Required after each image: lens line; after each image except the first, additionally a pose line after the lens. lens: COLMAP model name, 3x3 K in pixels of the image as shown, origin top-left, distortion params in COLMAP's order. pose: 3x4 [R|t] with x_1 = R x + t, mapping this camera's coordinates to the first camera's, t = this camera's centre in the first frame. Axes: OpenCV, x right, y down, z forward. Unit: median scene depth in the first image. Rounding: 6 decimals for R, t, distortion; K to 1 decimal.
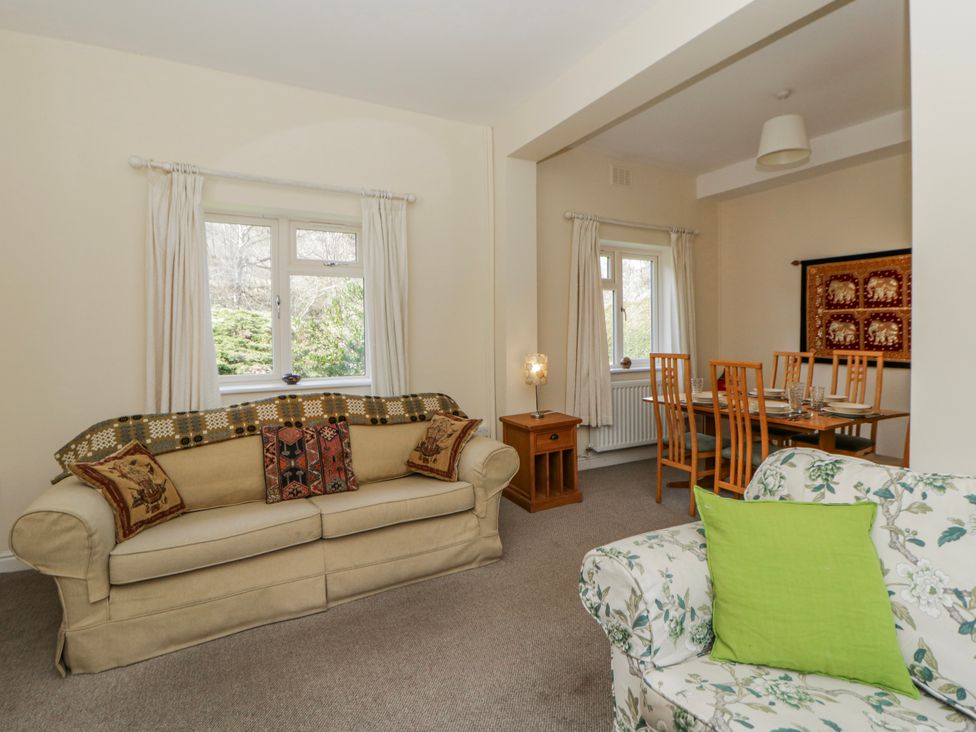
lens RADIAL K [[520.3, 0, 512.4], [0, 520.3, 360.5], [0, 0, 1]] dist [-0.001375, -0.013778]
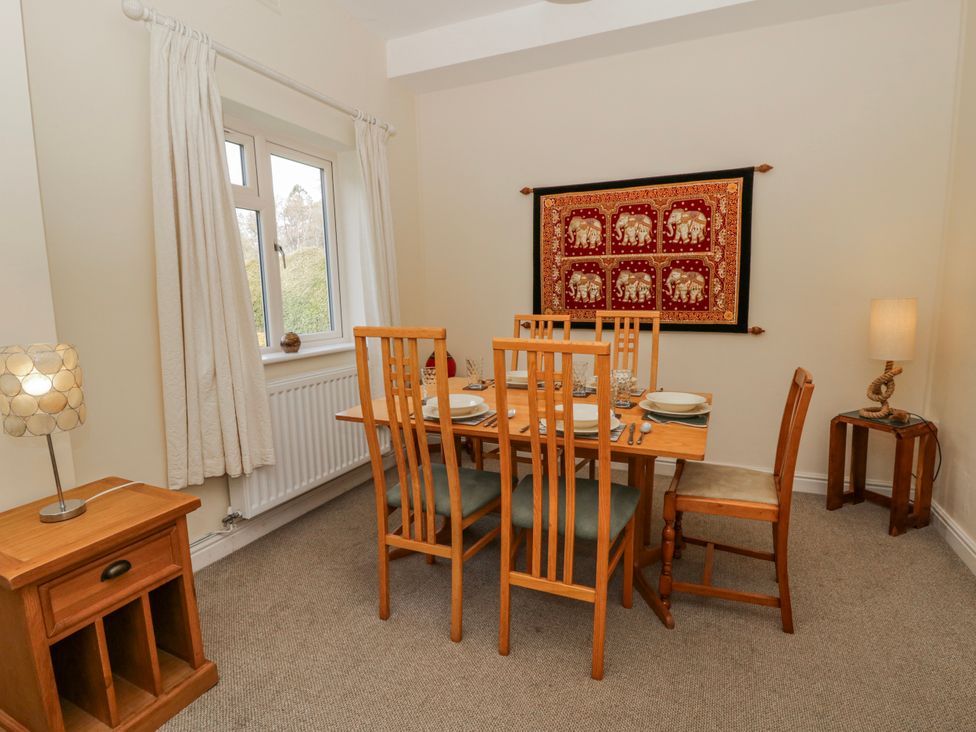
lens RADIAL K [[521.3, 0, 496.0], [0, 521.3, 353.5], [0, 0, 1]] dist [0.002463, -0.018258]
pose [[0.813445, -0.074317, 0.576875, 0.083728], [0.042522, 0.996748, 0.068447, -0.015046], [-0.580086, -0.031148, 0.813960, 0.472884]]
